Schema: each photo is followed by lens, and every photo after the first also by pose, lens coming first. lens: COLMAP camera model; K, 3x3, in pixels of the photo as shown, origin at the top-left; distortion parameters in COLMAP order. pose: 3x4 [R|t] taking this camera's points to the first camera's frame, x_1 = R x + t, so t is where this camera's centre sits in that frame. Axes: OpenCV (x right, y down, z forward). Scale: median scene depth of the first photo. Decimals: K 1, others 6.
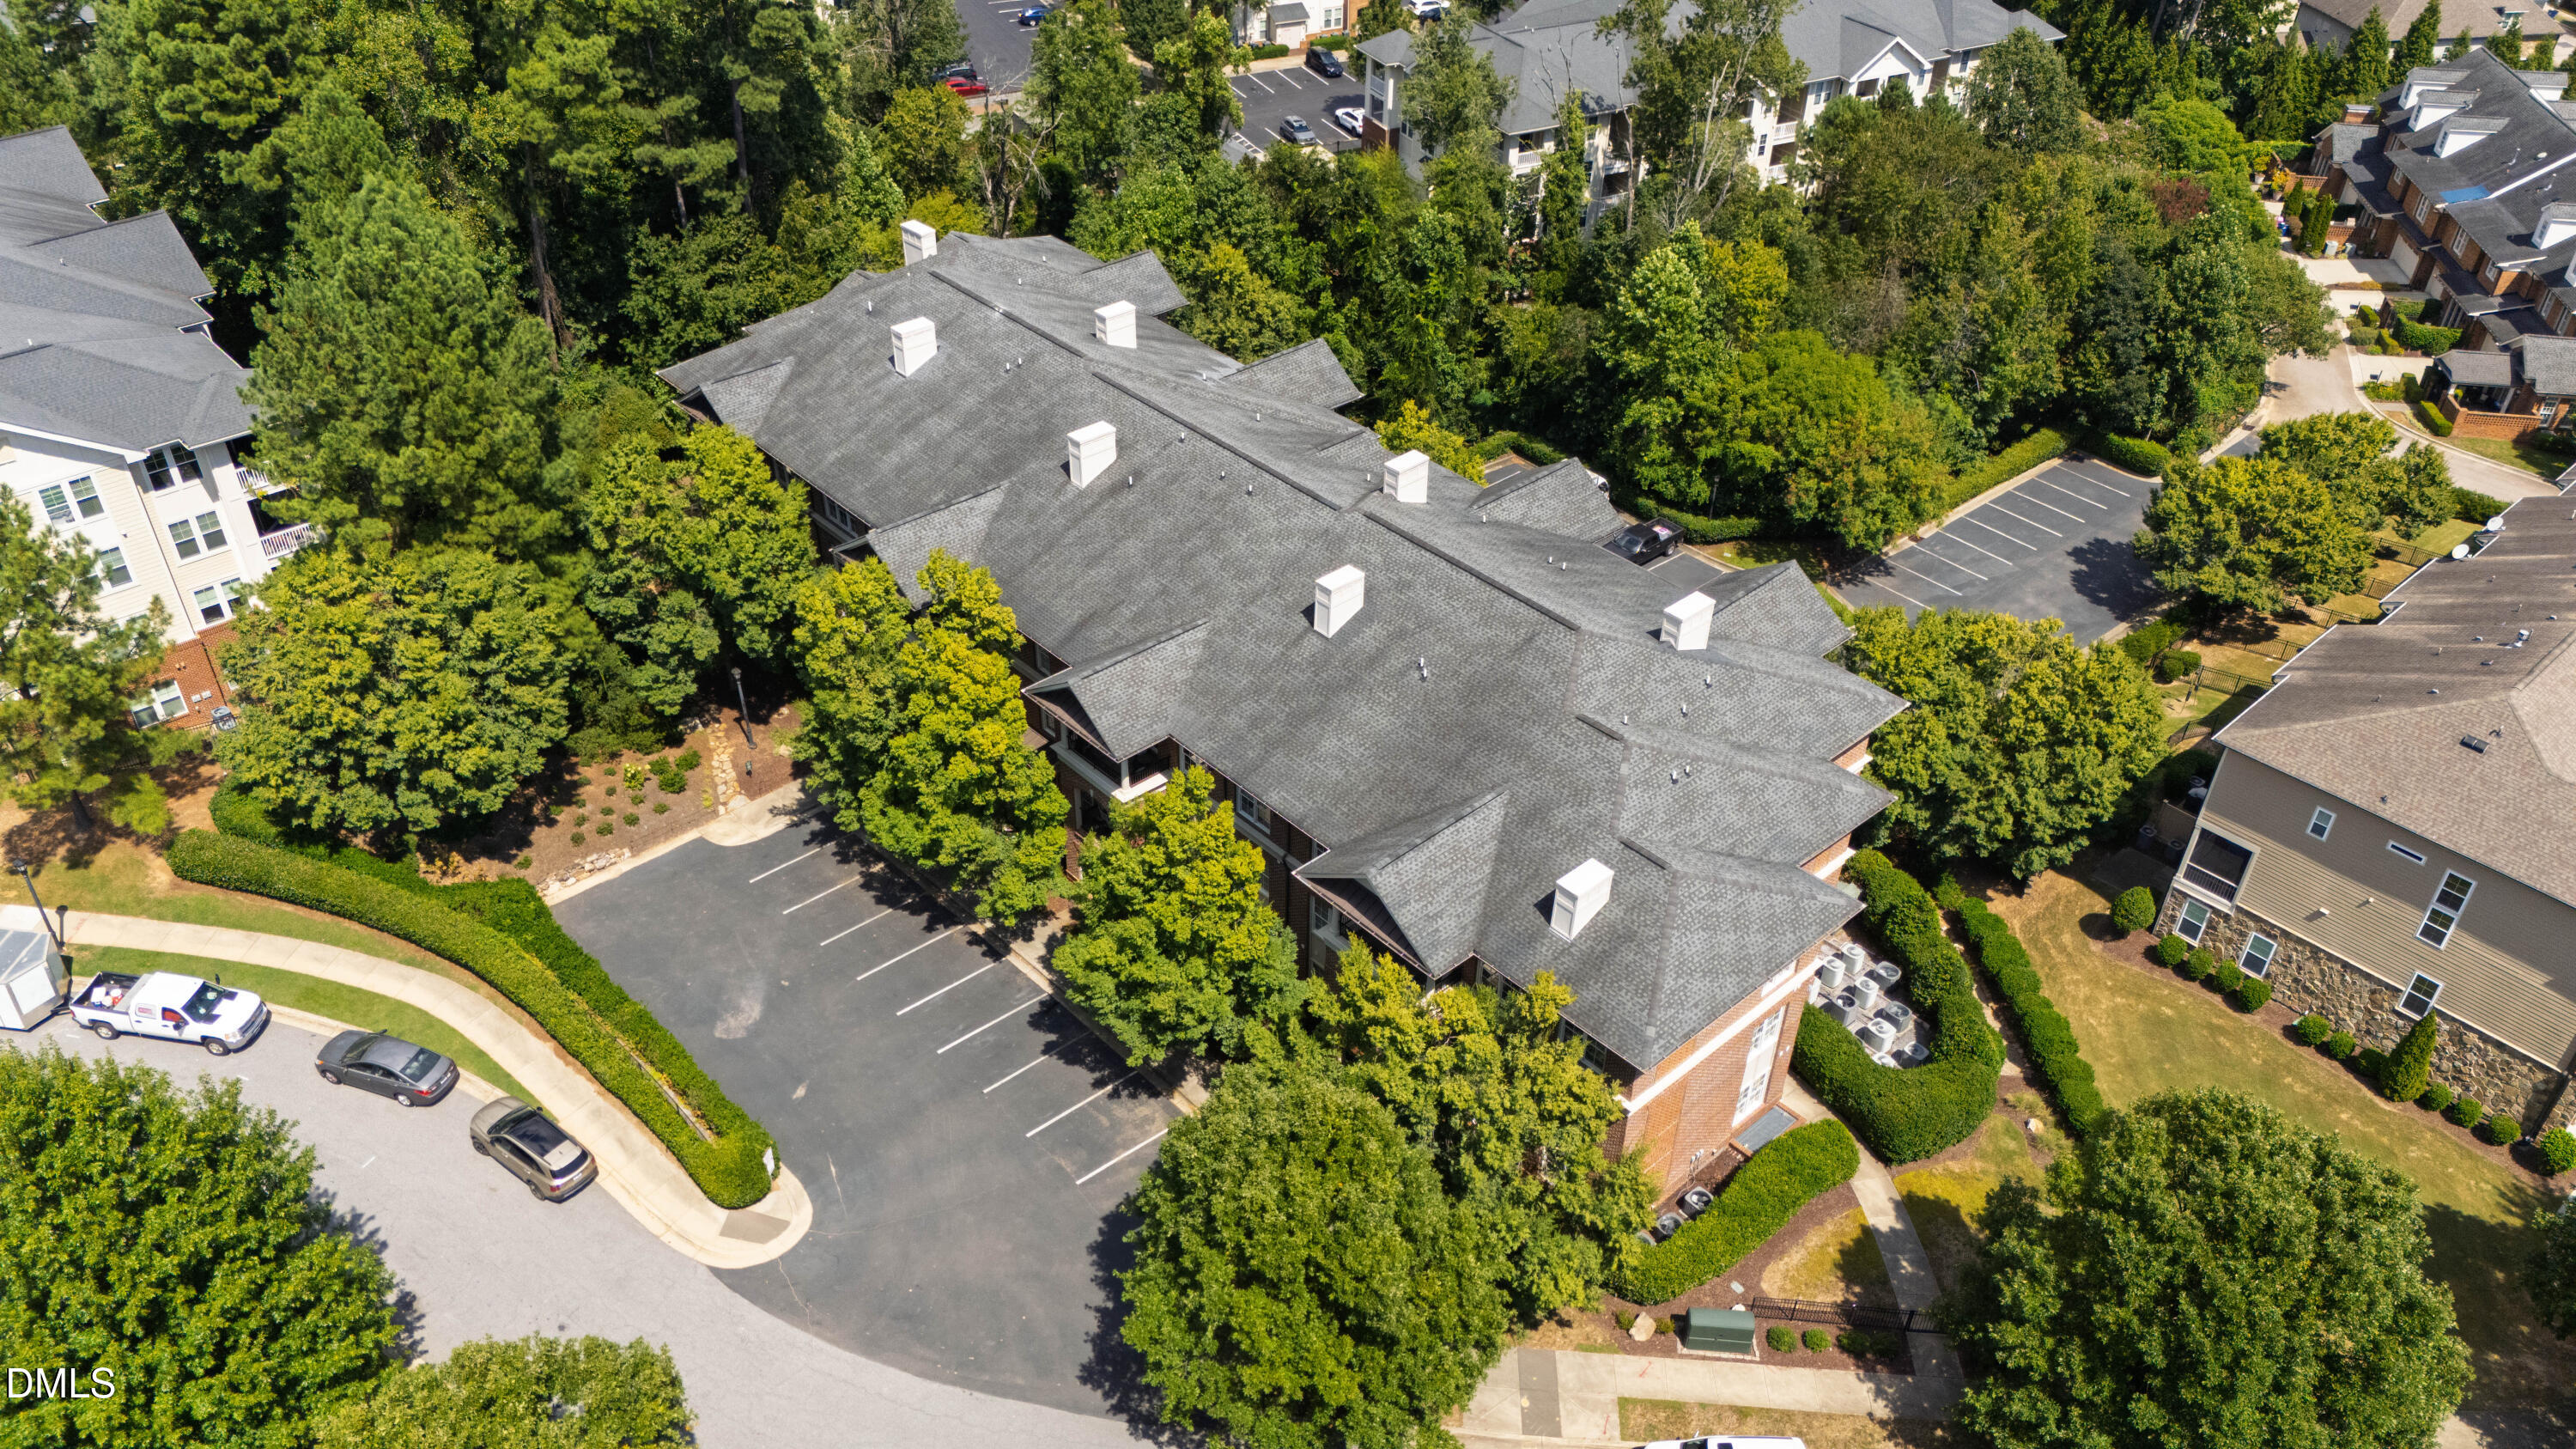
lens RADIAL K [[1823.7, 0, 1295.3], [0, 1823.7, 763.8], [0, 0, 1]] dist [0.070765, -0.056957]
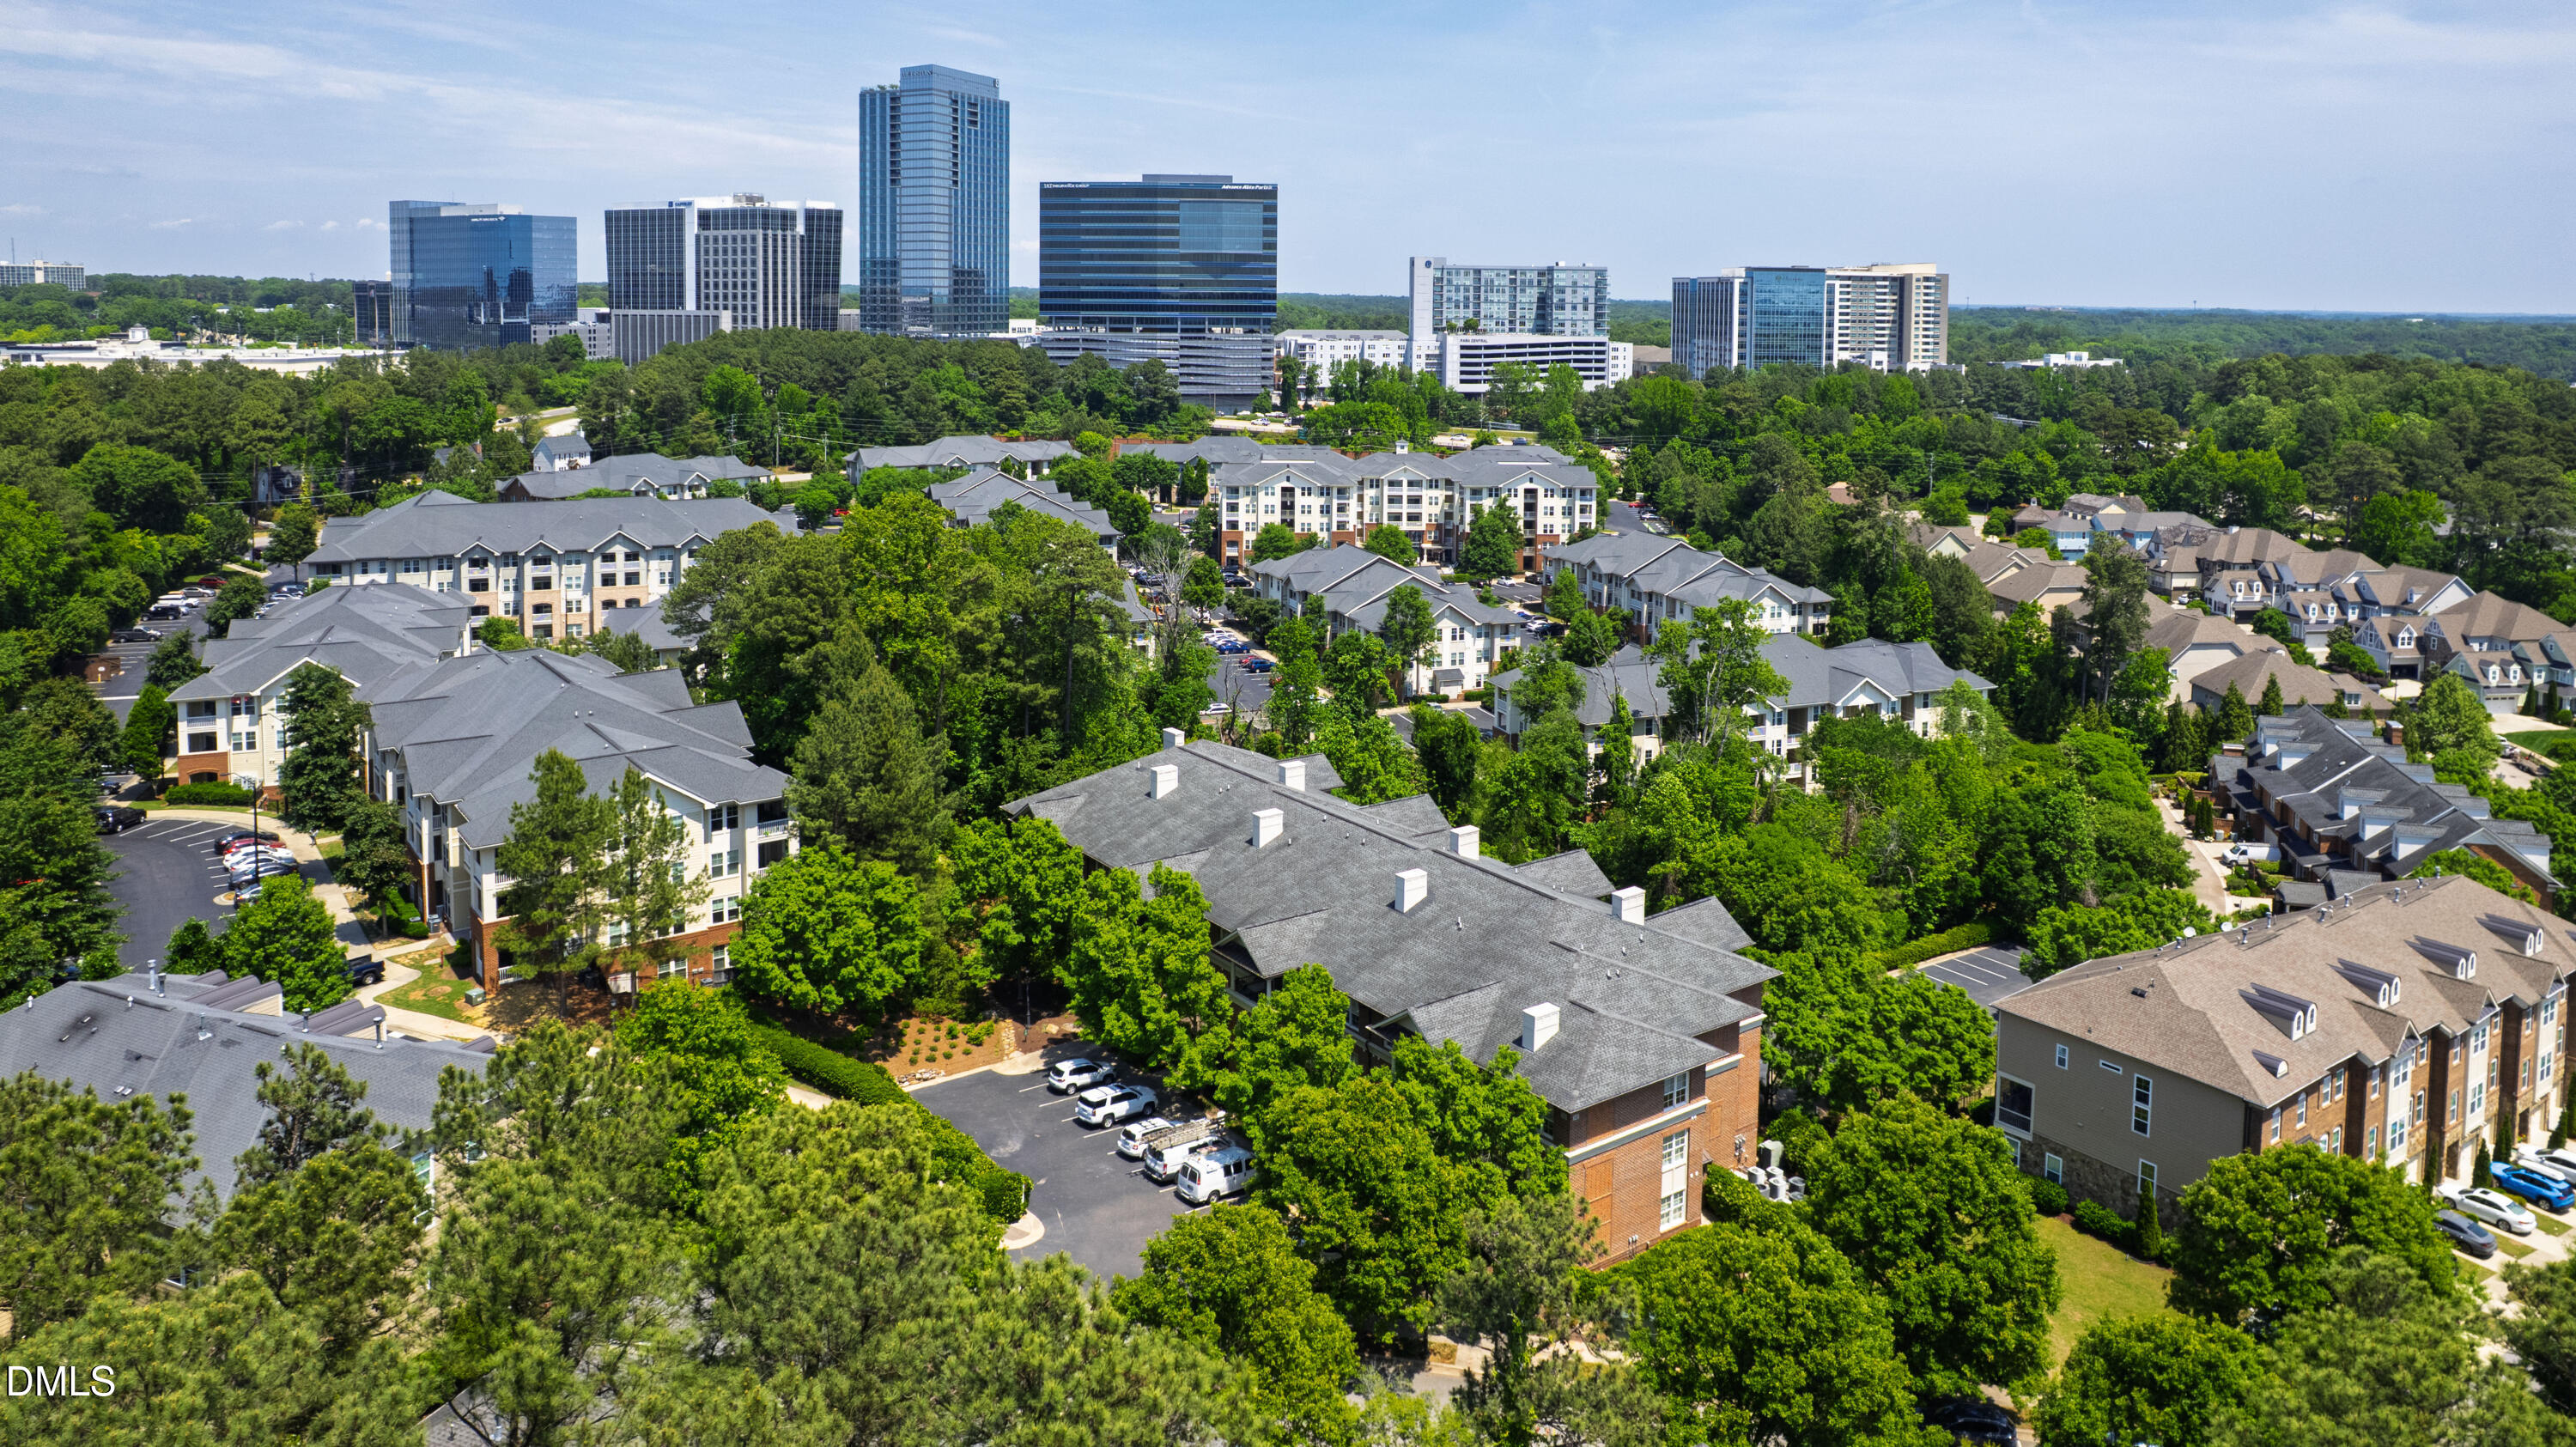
lens RADIAL K [[1699.4, 0, 1263.1], [0, 1699.4, 730.9], [0, 0, 1]] dist [-0.068130, 0.055282]
pose [[0.989587, 0.028414, -0.141102, 0.080862], [-0.082748, 0.914430, -0.396194, 0.307363], [0.117771, 0.403745, 0.907260, -0.327663]]
